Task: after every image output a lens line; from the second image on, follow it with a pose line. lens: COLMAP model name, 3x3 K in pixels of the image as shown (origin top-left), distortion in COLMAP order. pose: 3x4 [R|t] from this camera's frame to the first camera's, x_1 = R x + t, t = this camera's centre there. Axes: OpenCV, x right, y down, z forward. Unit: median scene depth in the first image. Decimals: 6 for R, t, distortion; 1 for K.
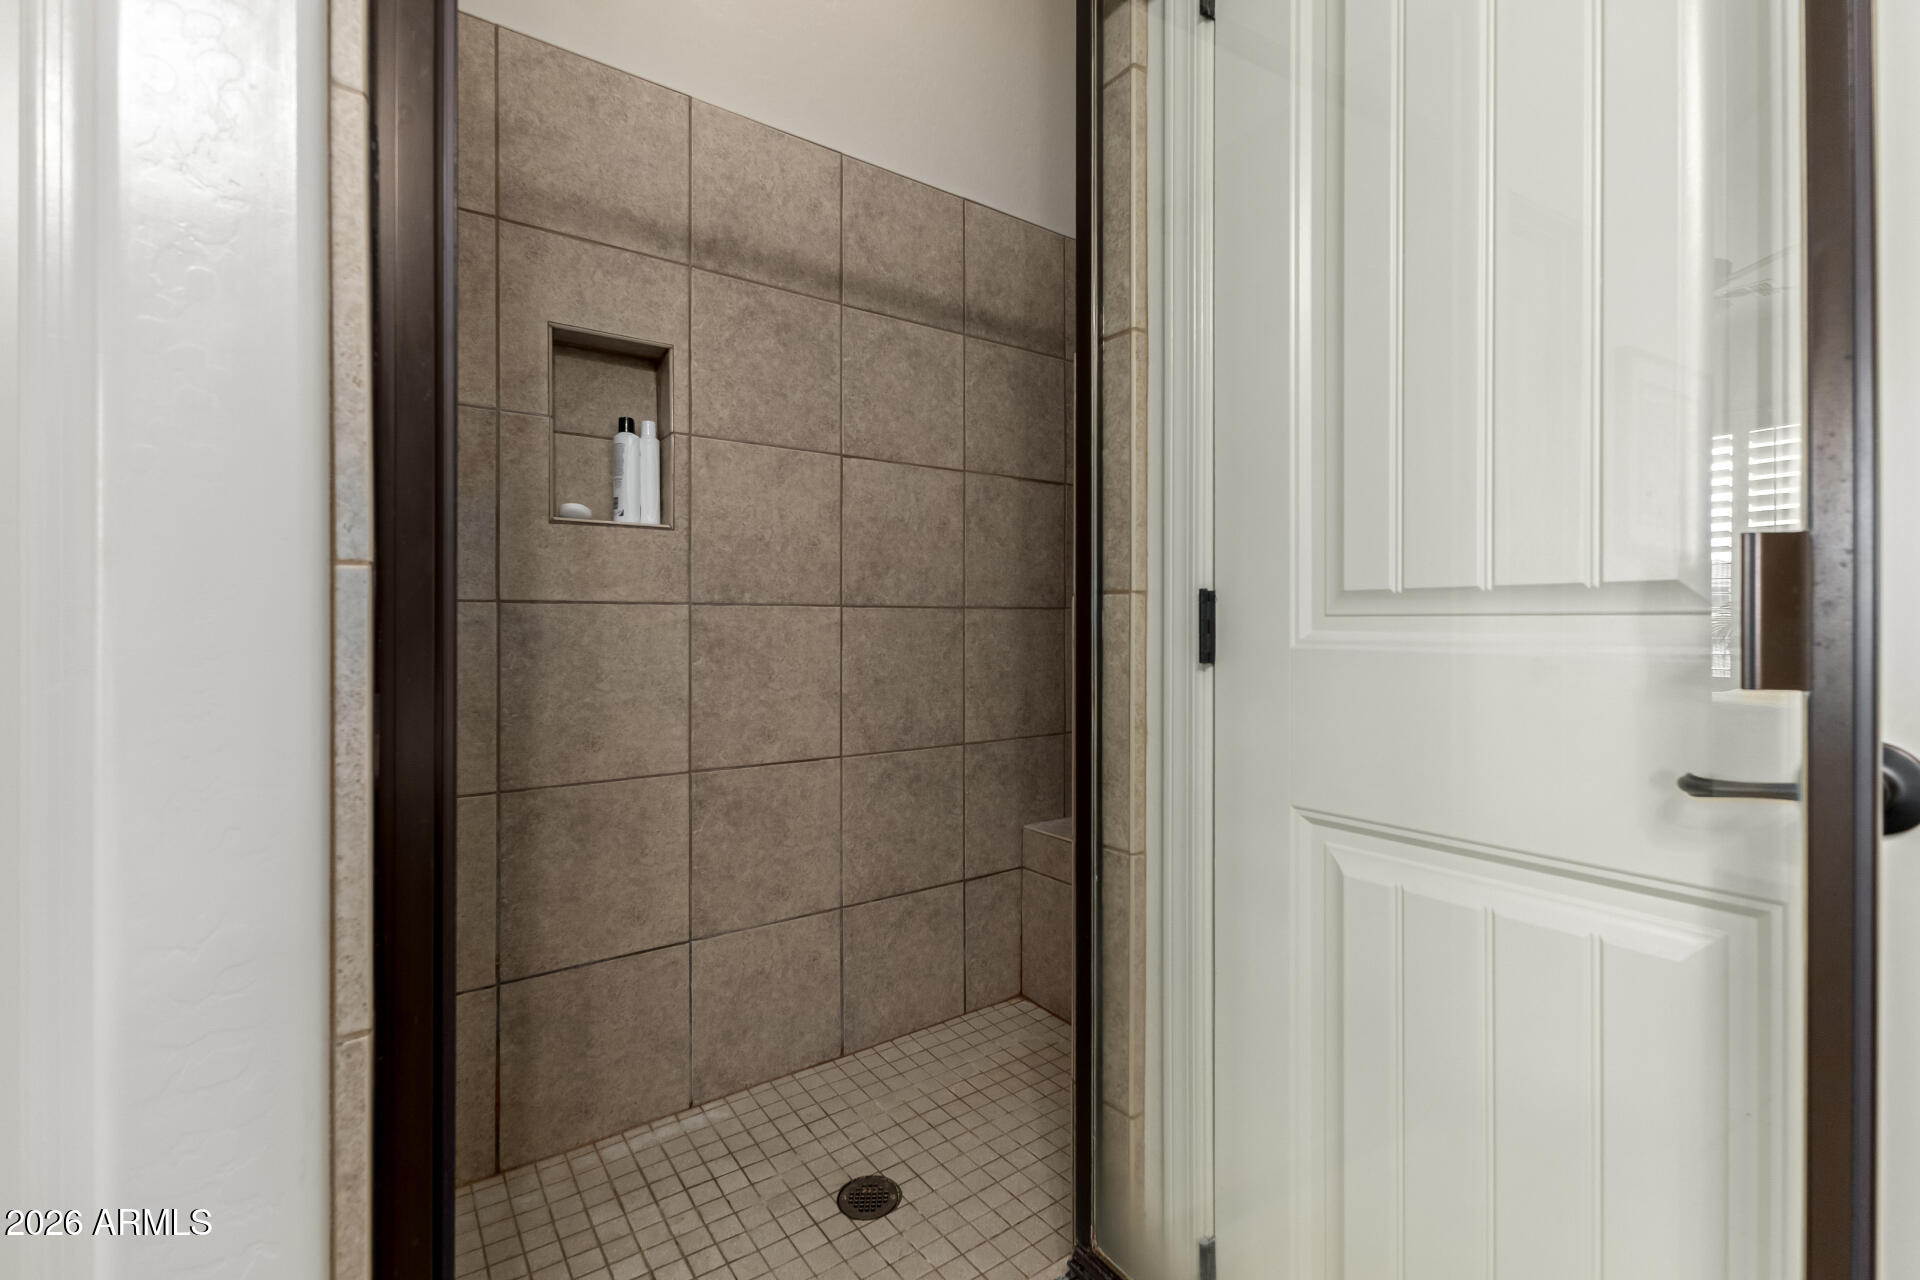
lens RADIAL K [[840.2, 0, 952.1], [0, 840.2, 625.6], [0, 0, 1]] dist [0.001542, -0.000298]
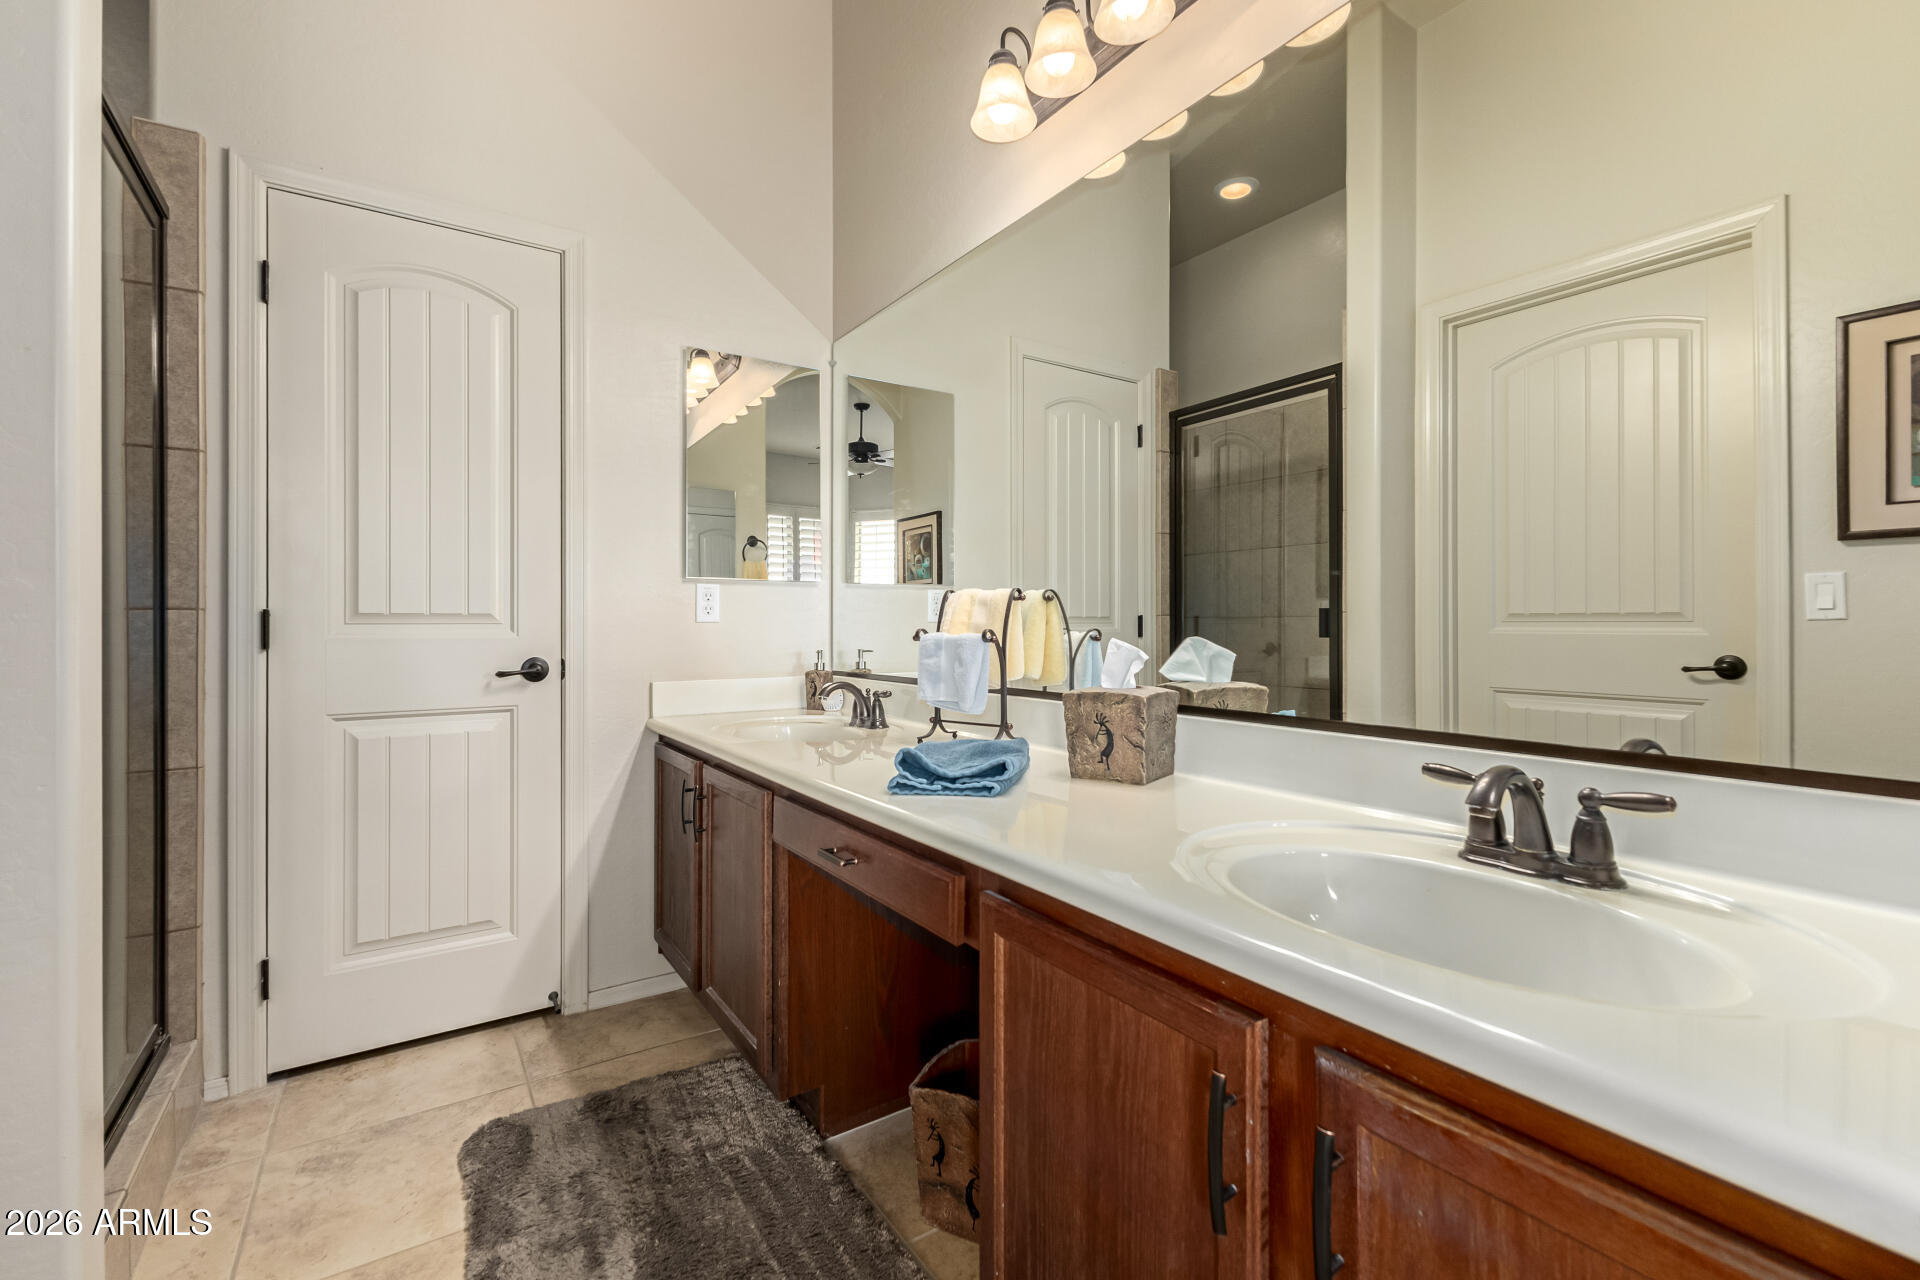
lens RADIAL K [[840.2, 0, 952.1], [0, 840.2, 625.6], [0, 0, 1]] dist [0.001542, -0.000298]
pose [[0.045090, -0.002925, 0.998979, -1.697994], [0.006333, 0.999976, 0.002642, -0.002310], [-0.998963, 0.006207, 0.045108, -0.686601]]
